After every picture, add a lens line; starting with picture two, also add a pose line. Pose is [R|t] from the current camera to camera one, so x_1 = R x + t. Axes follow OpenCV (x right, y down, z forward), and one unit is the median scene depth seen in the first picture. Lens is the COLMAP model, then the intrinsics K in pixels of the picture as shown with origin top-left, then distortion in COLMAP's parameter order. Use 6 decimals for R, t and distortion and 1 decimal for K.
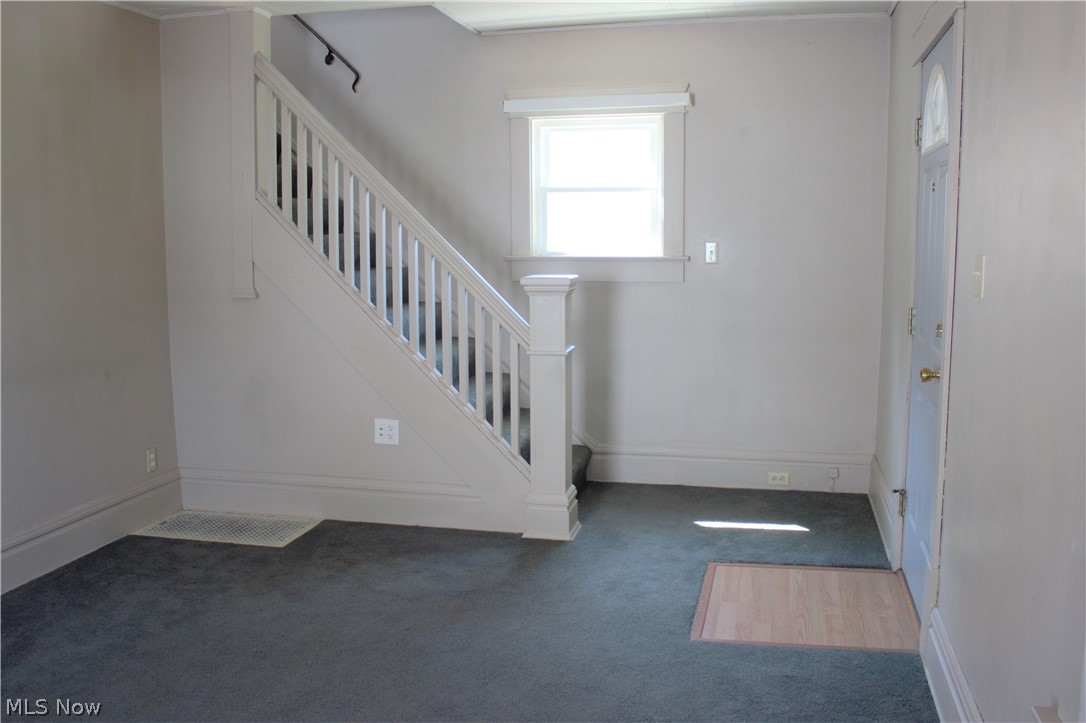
lens RADIAL K [[1055.4, 0, 541.5], [0, 1055.4, 378.5], [0, 0, 1]] dist [-0.100310, -0.001145]
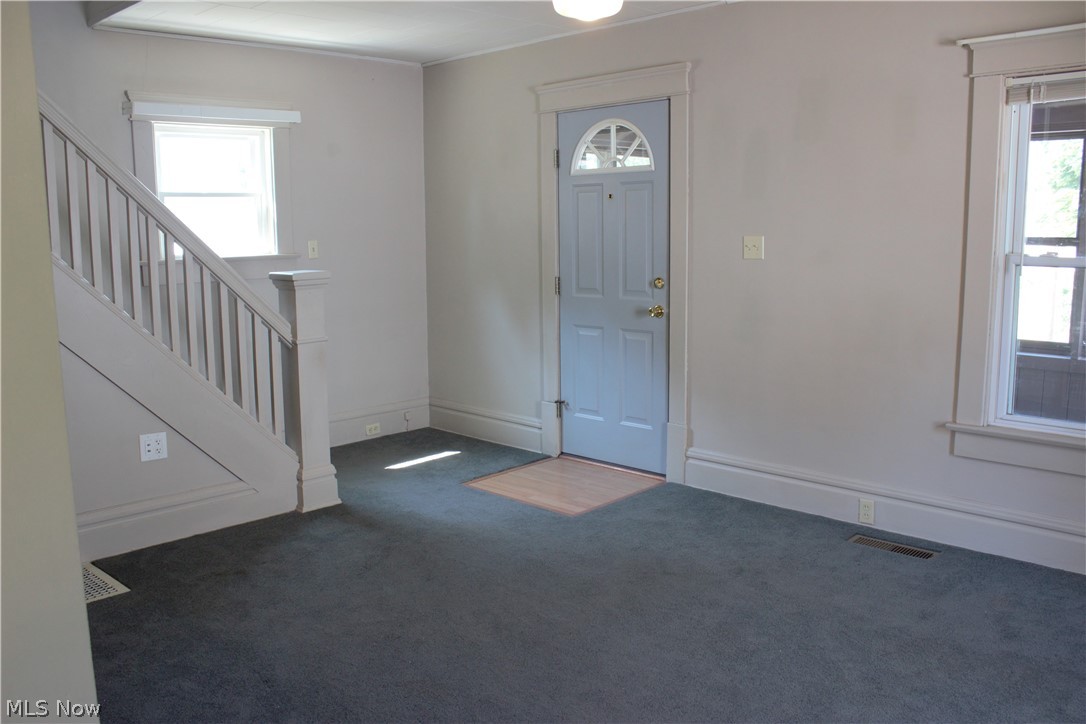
lens RADIAL K [[958.8, 0, 543.0], [0, 958.8, 362.0], [0, 0, 1]] dist [-0.018851, -0.001334]
pose [[0.519284, -0.127820, 0.844989, -0.681676], [0.136417, 0.988471, 0.065690, -0.033492], [-0.843644, 0.081159, 0.530734, 0.243112]]
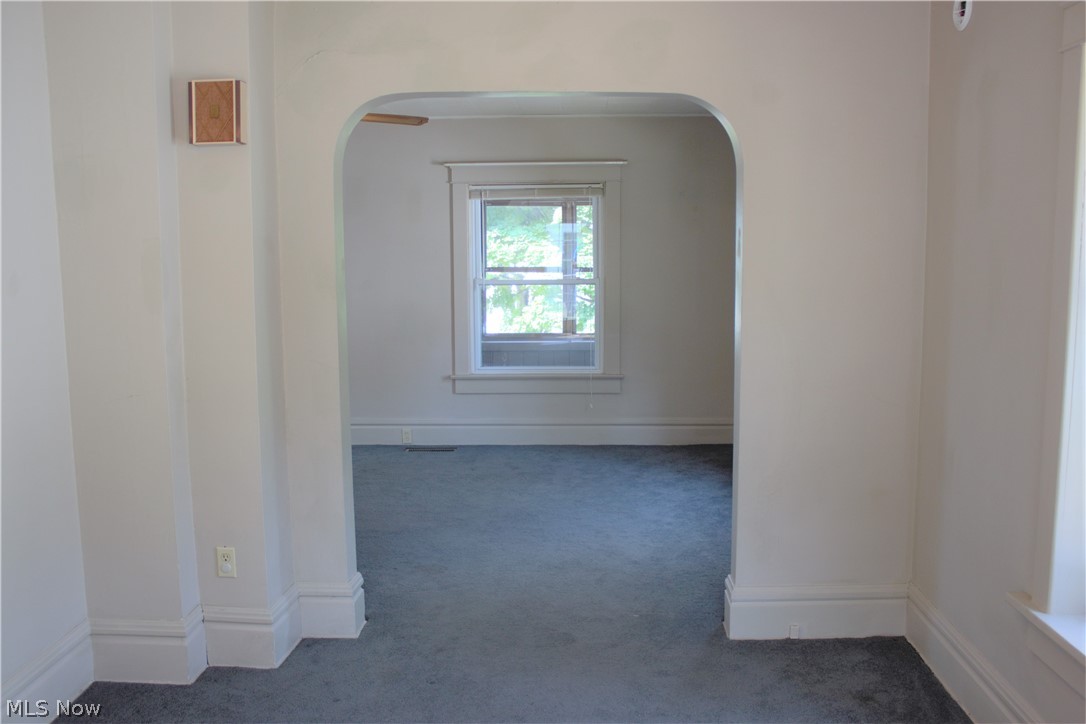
lens RADIAL K [[958.8, 0, 543.0], [0, 958.8, 362.0], [0, 0, 1]] dist [-0.018851, -0.001334]
pose [[-0.161304, -0.105077, 0.981295, -1.362107], [0.161212, 0.978155, 0.131240, -0.074544], [-0.973649, 0.179366, -0.140841, 0.491821]]
